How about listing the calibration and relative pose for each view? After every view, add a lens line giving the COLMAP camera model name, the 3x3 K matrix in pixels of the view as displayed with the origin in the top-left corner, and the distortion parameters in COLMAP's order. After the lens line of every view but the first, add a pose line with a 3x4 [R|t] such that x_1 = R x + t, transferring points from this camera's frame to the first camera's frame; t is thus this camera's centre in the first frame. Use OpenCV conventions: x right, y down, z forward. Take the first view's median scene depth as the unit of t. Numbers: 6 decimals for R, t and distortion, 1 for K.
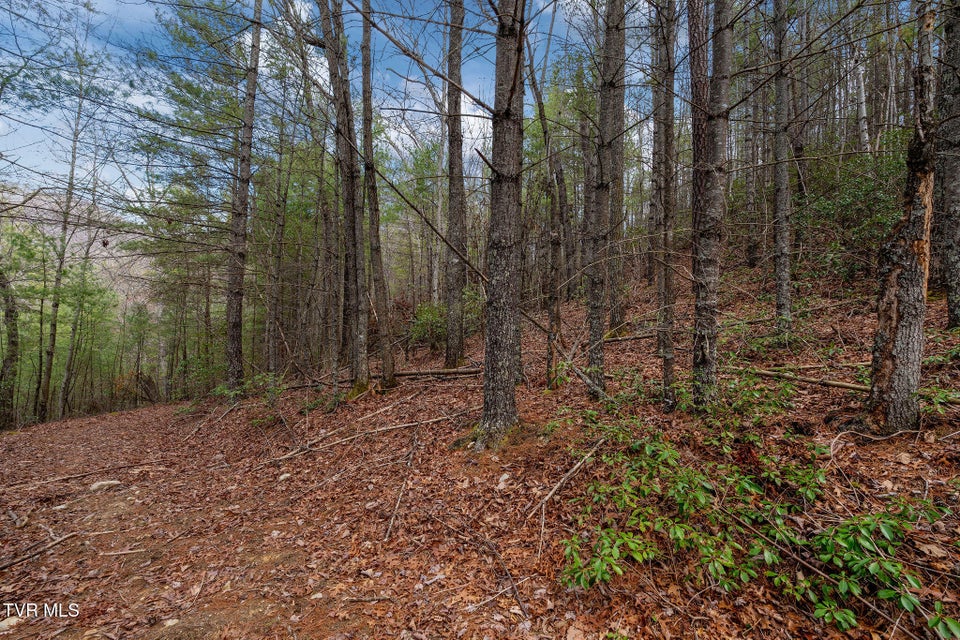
lens RADIAL K [[430.1, 0, 480.0], [0, 430.1, 320.0], [0, 0, 1]] dist [-0.002322, -0.000429]
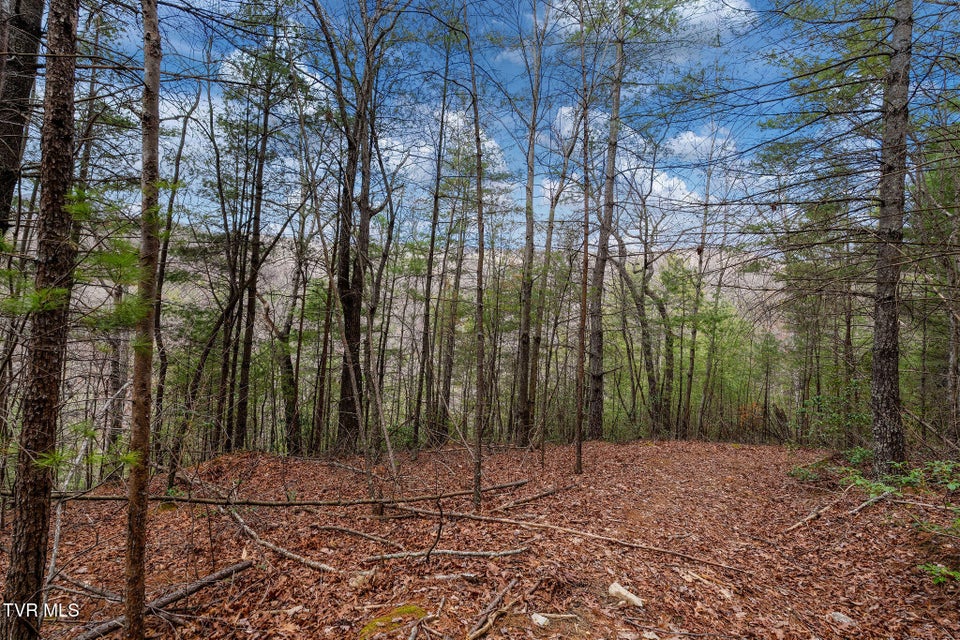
lens RADIAL K [[430.1, 0, 480.0], [0, 430.1, 320.0], [0, 0, 1]] dist [-0.002322, -0.000429]
pose [[0.285282, -0.038868, -0.957655, -0.086384], [-0.031925, 0.998238, -0.050026, 0.007450], [0.957912, 0.044845, 0.283538, 0.158524]]
